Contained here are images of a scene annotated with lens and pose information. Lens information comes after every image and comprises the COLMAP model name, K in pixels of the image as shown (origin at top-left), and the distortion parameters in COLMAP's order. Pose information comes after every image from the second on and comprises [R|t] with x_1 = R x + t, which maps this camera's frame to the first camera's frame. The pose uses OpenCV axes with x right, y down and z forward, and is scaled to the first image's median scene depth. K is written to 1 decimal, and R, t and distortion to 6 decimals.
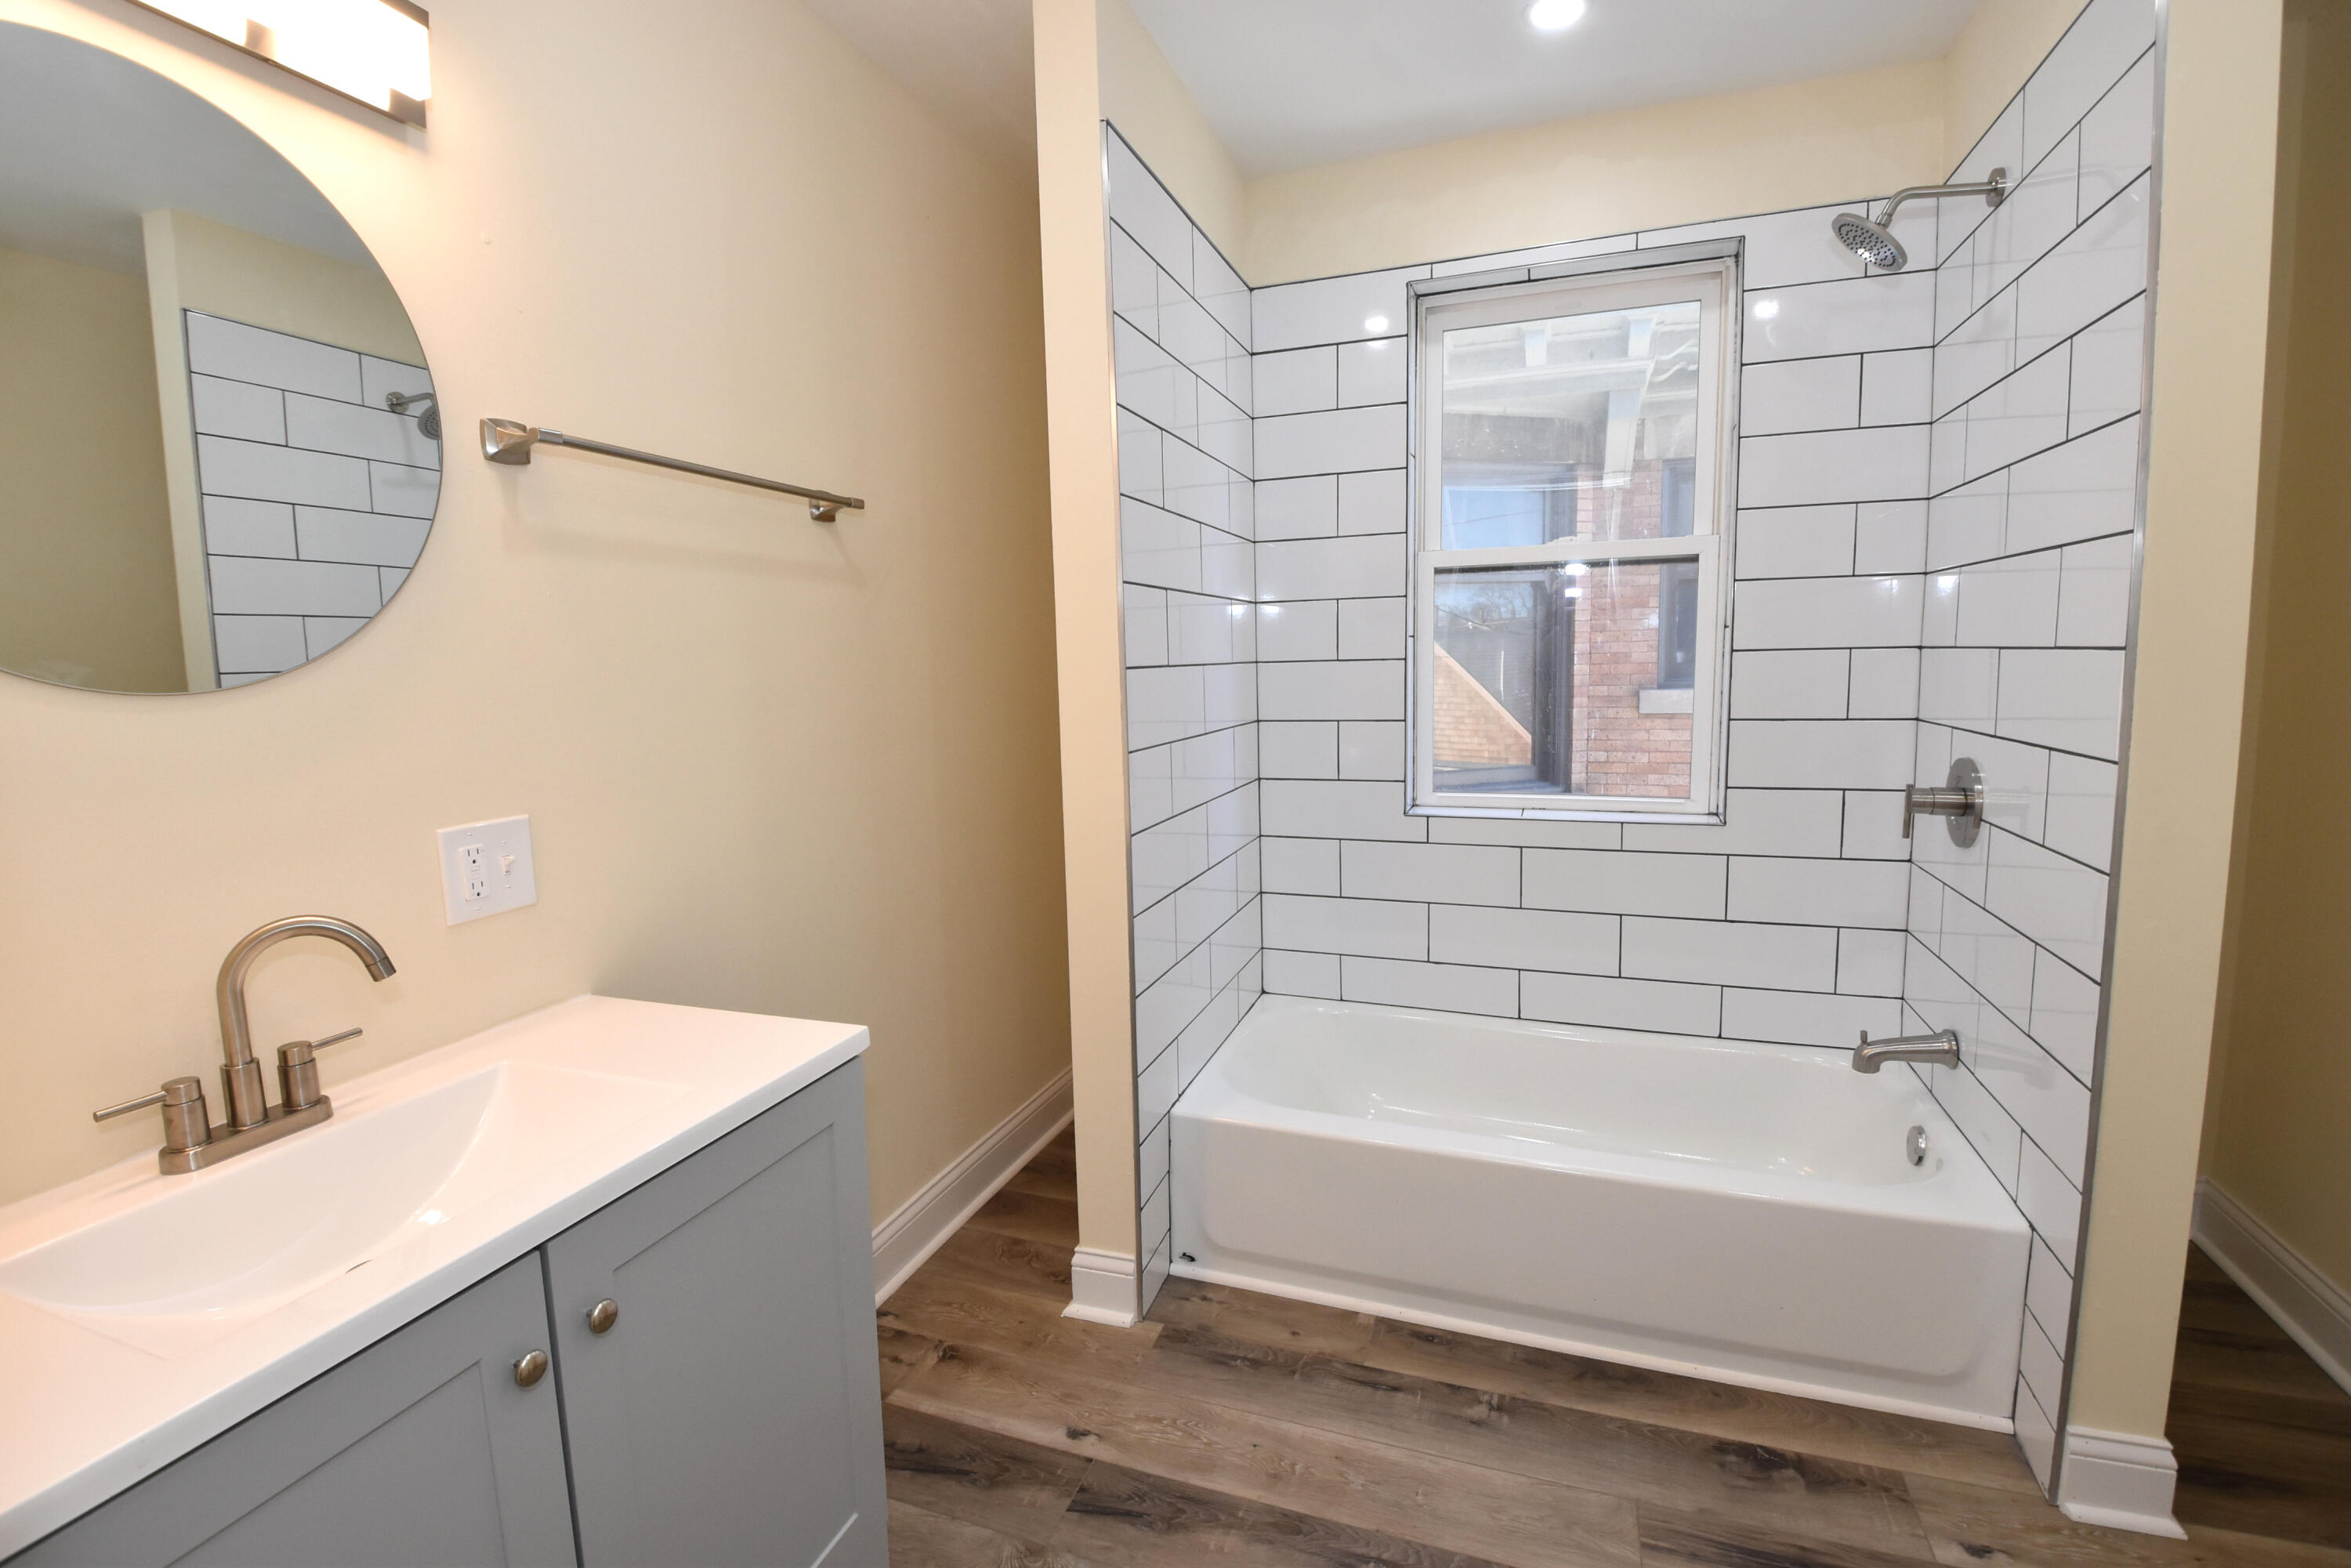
lens RADIAL K [[1041.9, 0, 1187.3], [0, 1041.9, 778.1], [0, 0, 1]] dist [-0.001869, -0.012431]
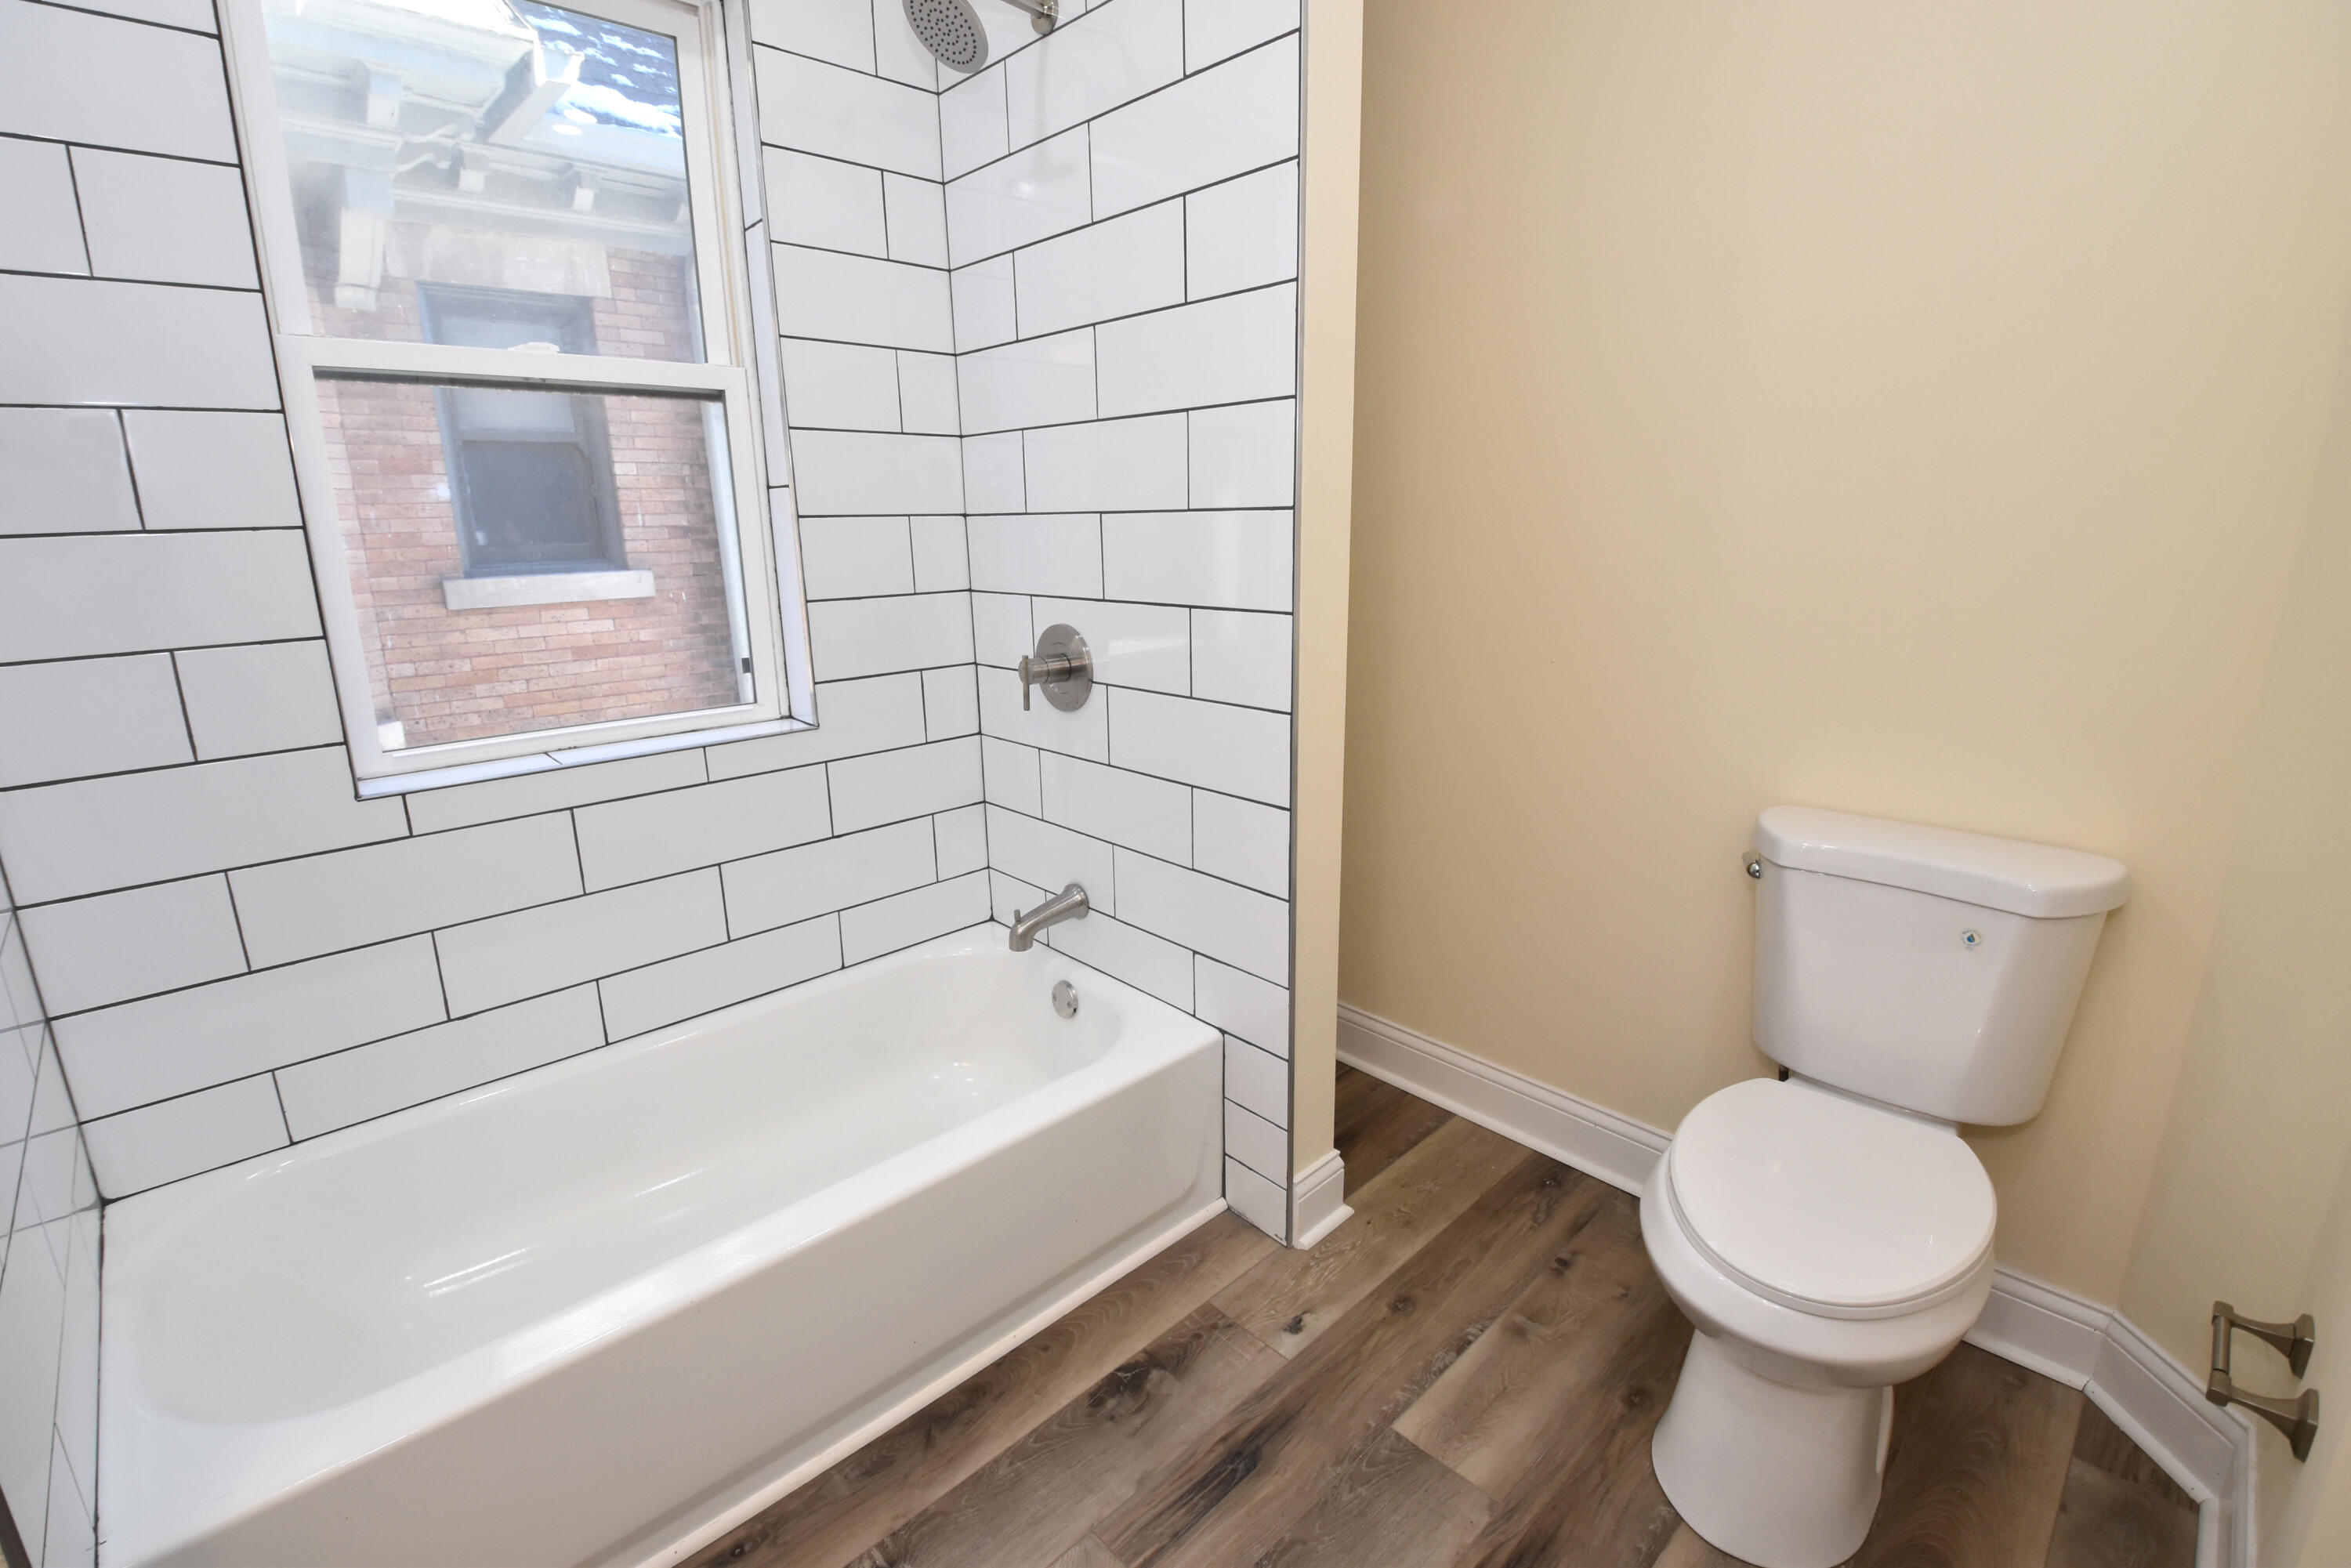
lens RADIAL K [[1041.9, 0, 1163.1], [0, 1041.9, 778.9], [0, 0, 1]] dist [-0.001869, -0.012431]
pose [[0.446860, -0.203560, 0.871137, -0.117075], [0.110508, 0.978871, 0.172048, -0.032788], [-0.887752, 0.019387, 0.459913, 0.415421]]
